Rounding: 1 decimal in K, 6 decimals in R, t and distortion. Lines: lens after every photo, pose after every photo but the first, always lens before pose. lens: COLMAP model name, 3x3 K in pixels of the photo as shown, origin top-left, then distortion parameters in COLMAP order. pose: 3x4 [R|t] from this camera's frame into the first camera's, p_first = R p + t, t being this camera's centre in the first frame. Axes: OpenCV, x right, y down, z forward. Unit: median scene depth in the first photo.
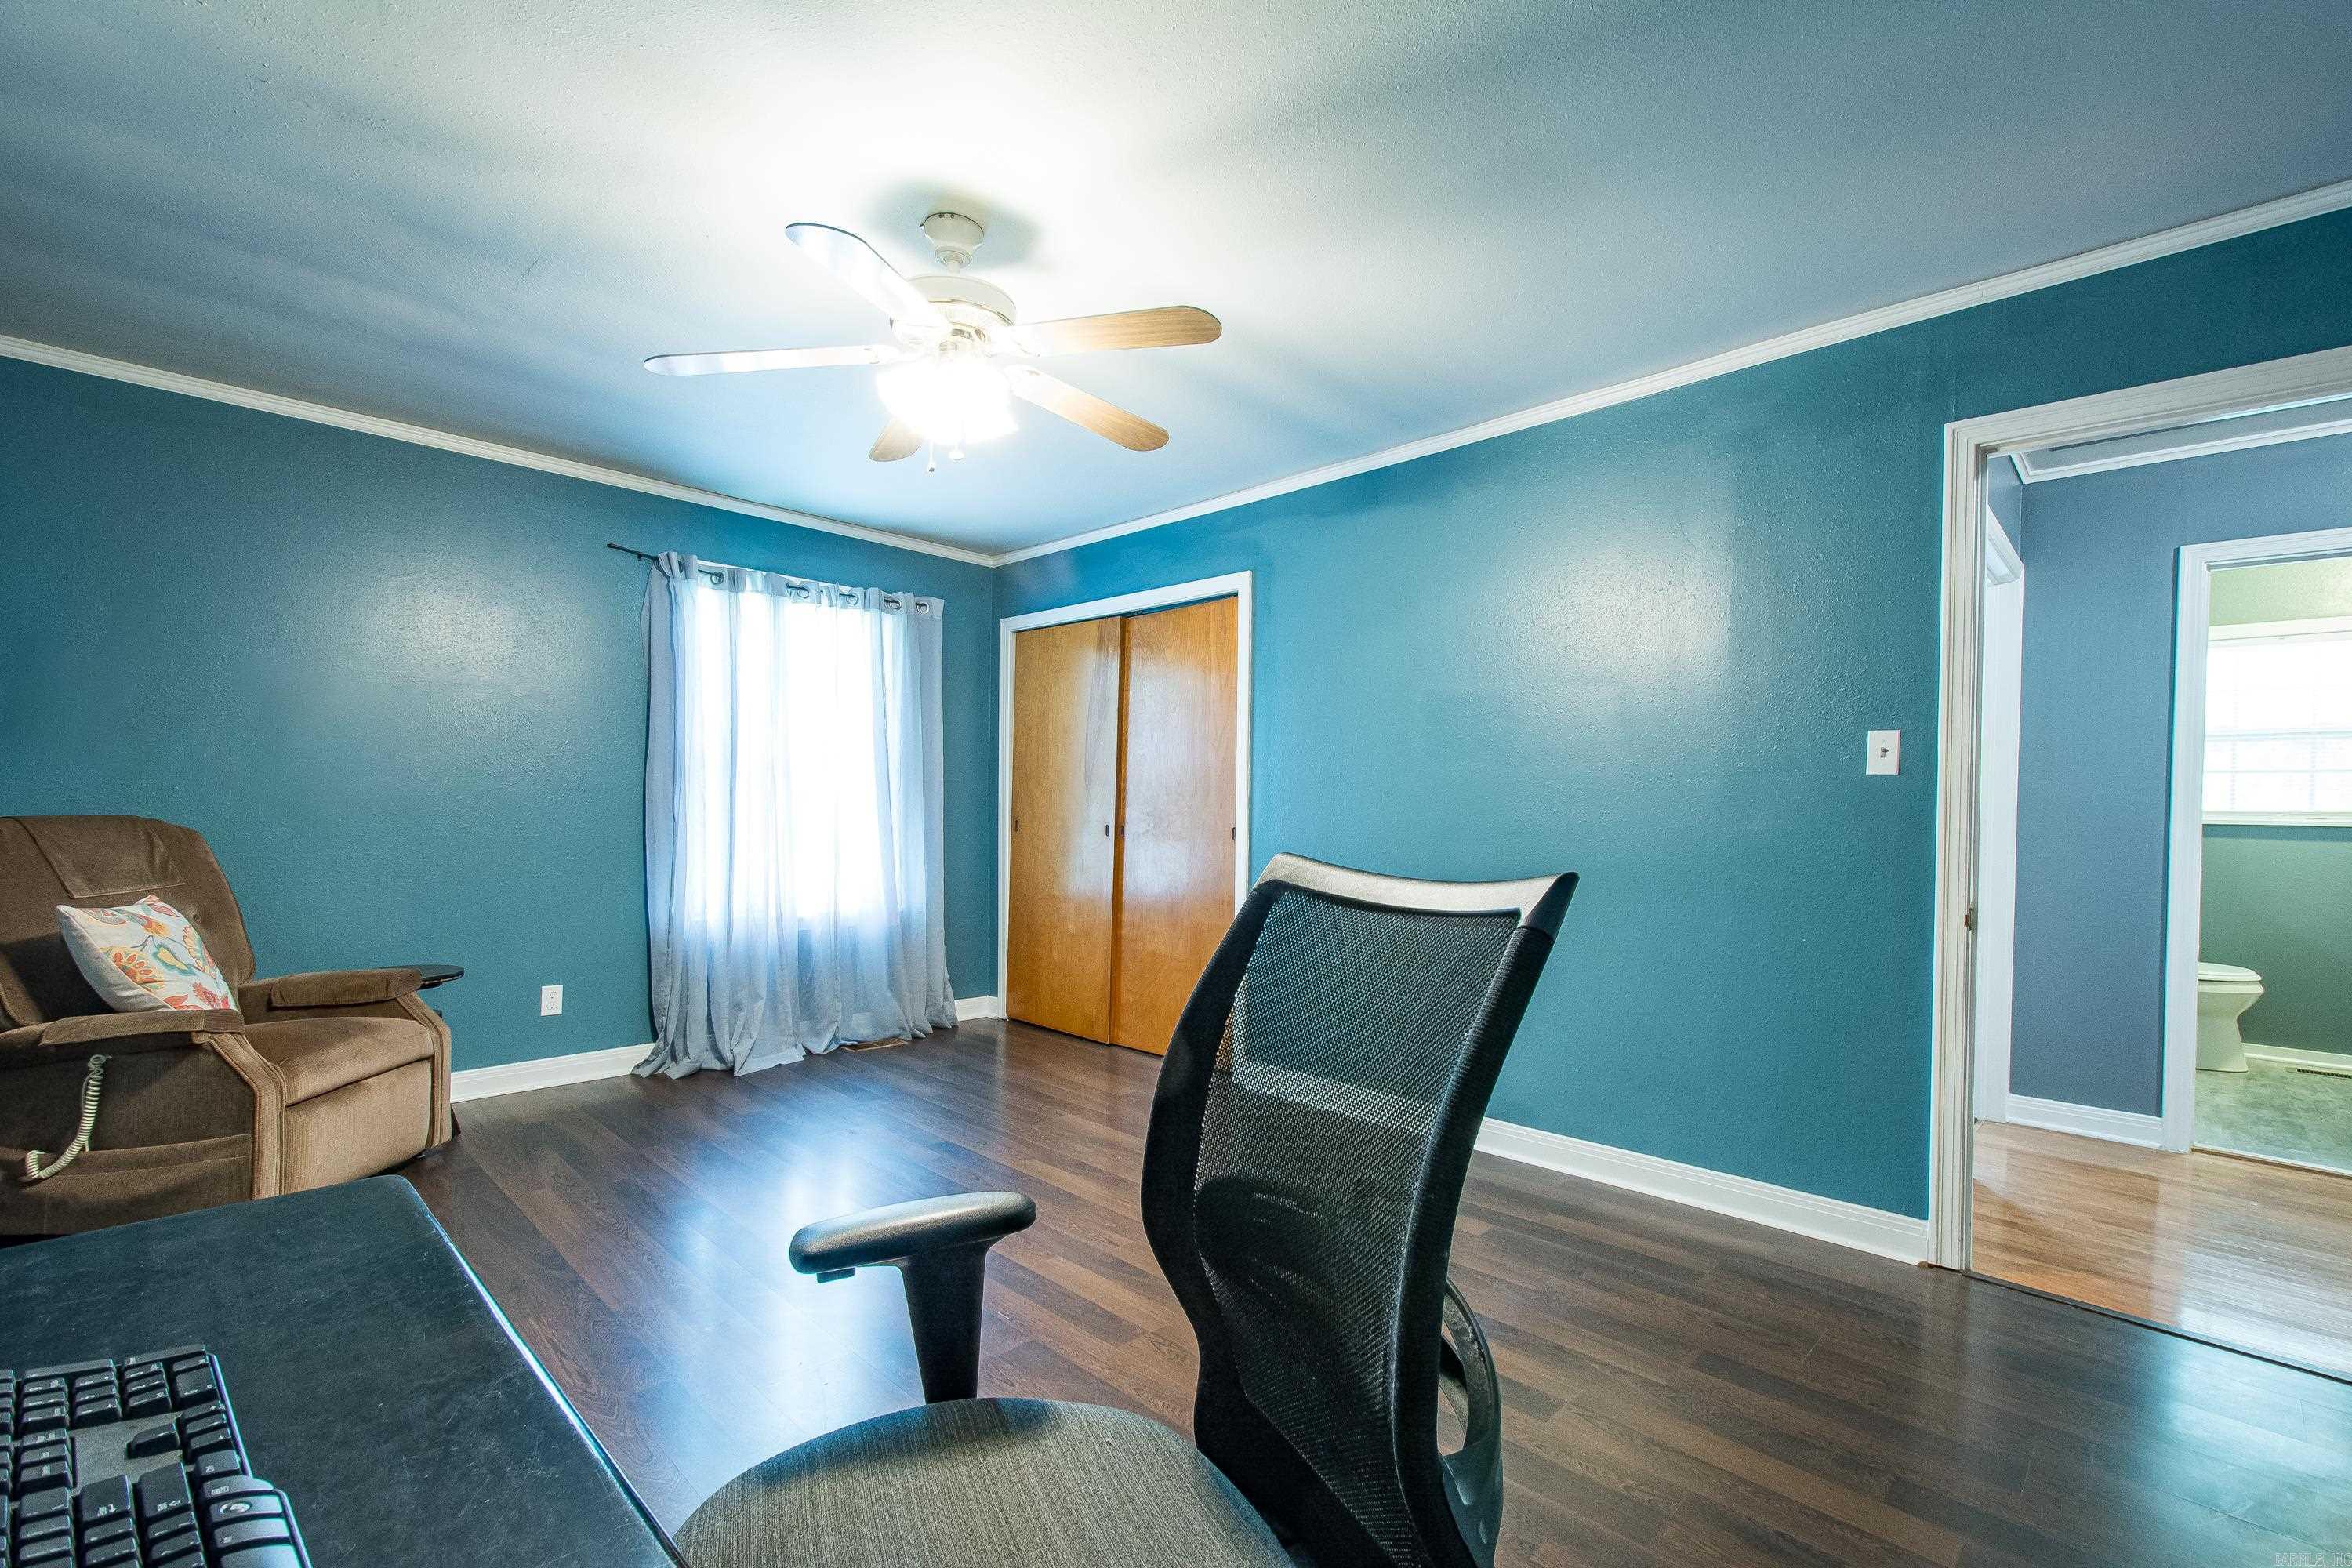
lens RADIAL K [[1052.9, 0, 1191.0], [0, 1052.9, 821.5], [0, 0, 1]] dist [0.002648, -0.000417]
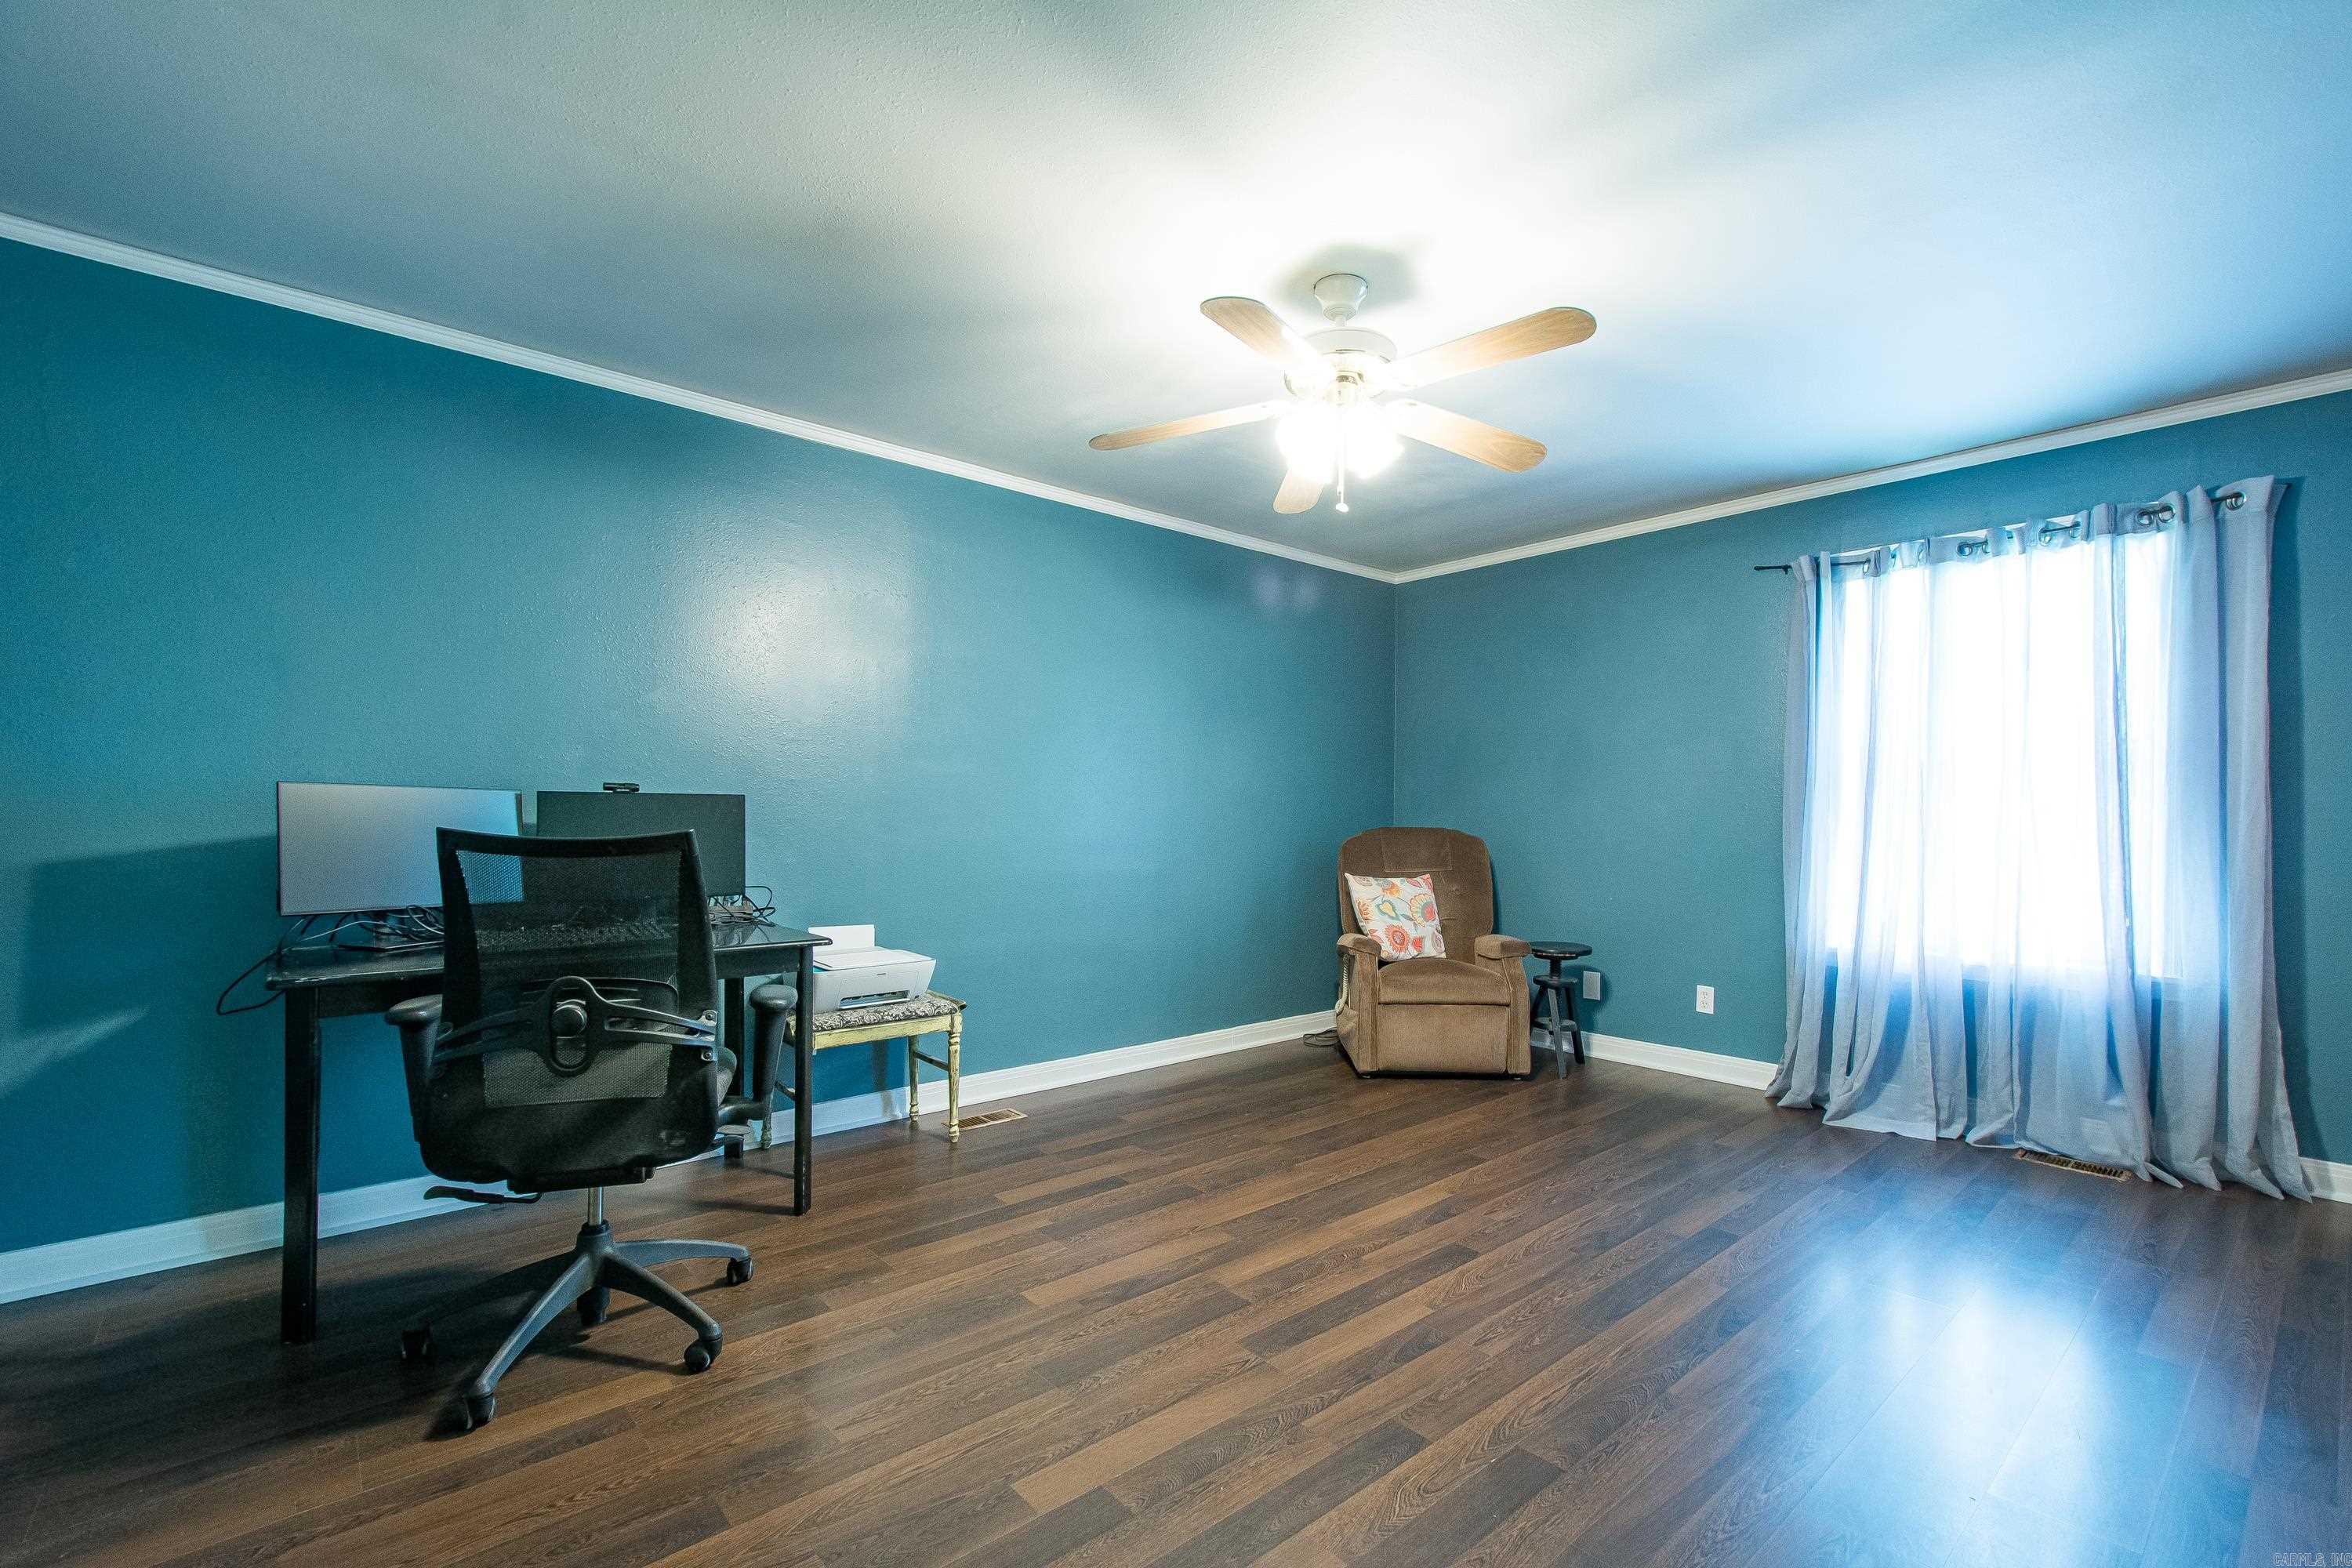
lens RADIAL K [[1009.1, 0, 1200.3], [0, 1009.1, 817.6], [0, 0, 1]] dist [-0.000473, 0.000135]
pose [[-0.095385, -0.014548, -0.995334, 0.456442], [-0.018849, 0.999740, -0.012806, 0.003613], [0.995262, 0.017540, -0.095635, 0.533595]]
